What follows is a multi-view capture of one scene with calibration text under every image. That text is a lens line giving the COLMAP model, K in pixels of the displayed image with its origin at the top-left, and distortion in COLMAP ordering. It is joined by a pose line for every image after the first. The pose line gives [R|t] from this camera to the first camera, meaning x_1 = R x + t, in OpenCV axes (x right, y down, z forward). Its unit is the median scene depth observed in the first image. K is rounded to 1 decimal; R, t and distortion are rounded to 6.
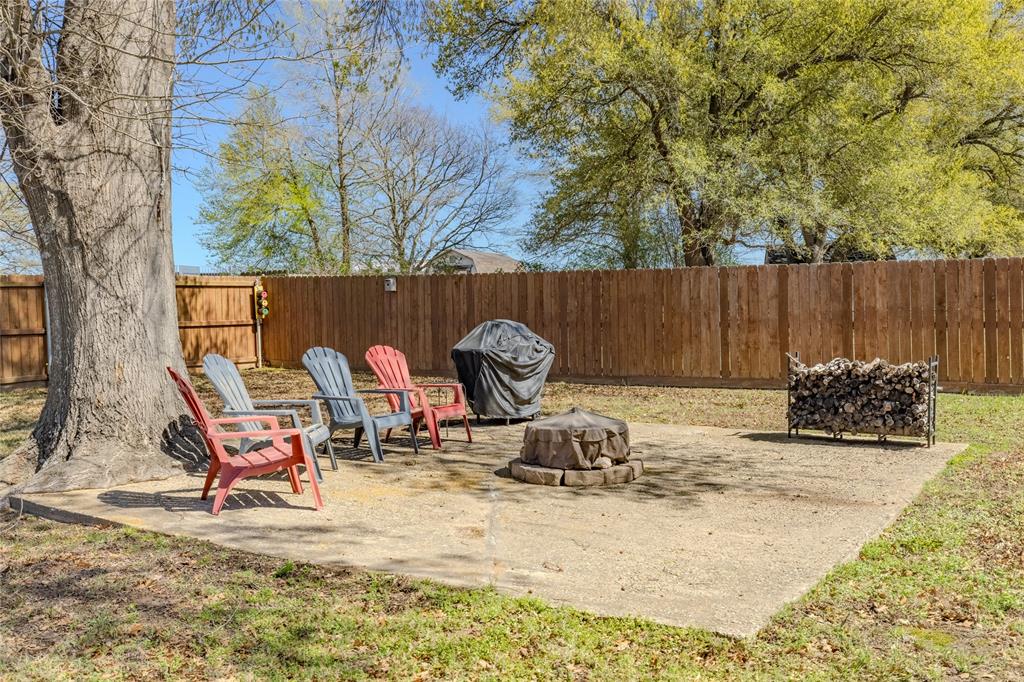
lens RADIAL K [[990.7, 0, 513.0], [0, 990.7, 335.9], [0, 0, 1]] dist [-0.009407, 0.000000]
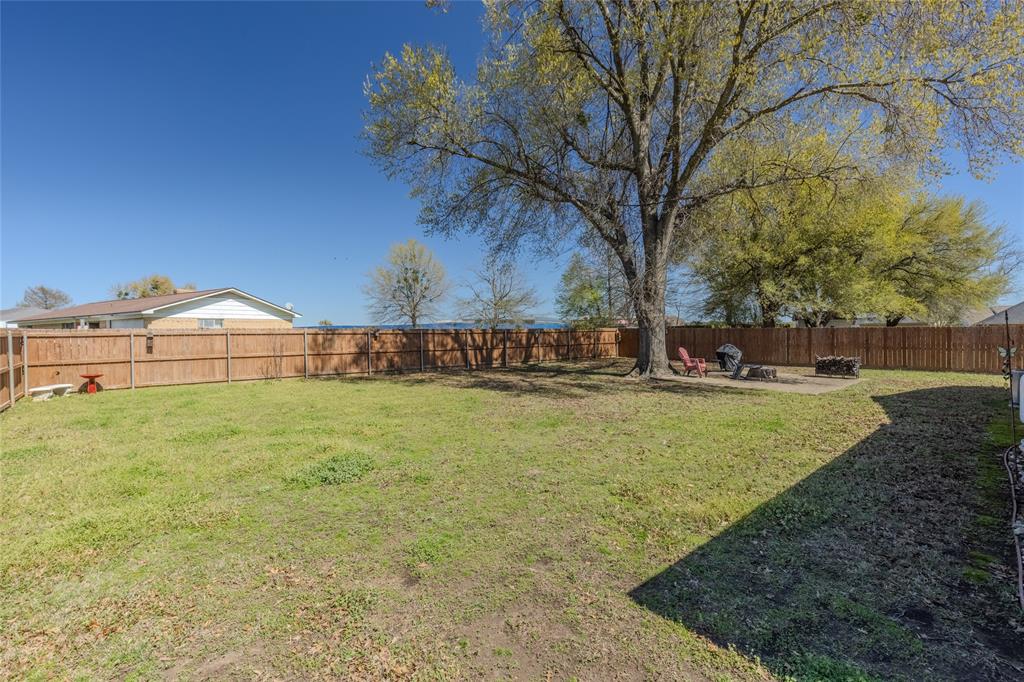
lens RADIAL K [[465.2, 0, 510.1], [0, 465.2, 337.3], [0, 0, 1]] dist [0.001642, -0.001237]
pose [[0.960886, 0.013194, -0.276628, -0.174049], [-0.018962, 0.999655, -0.018186, 0.002715], [0.276293, 0.022720, 0.960805, -0.512717]]
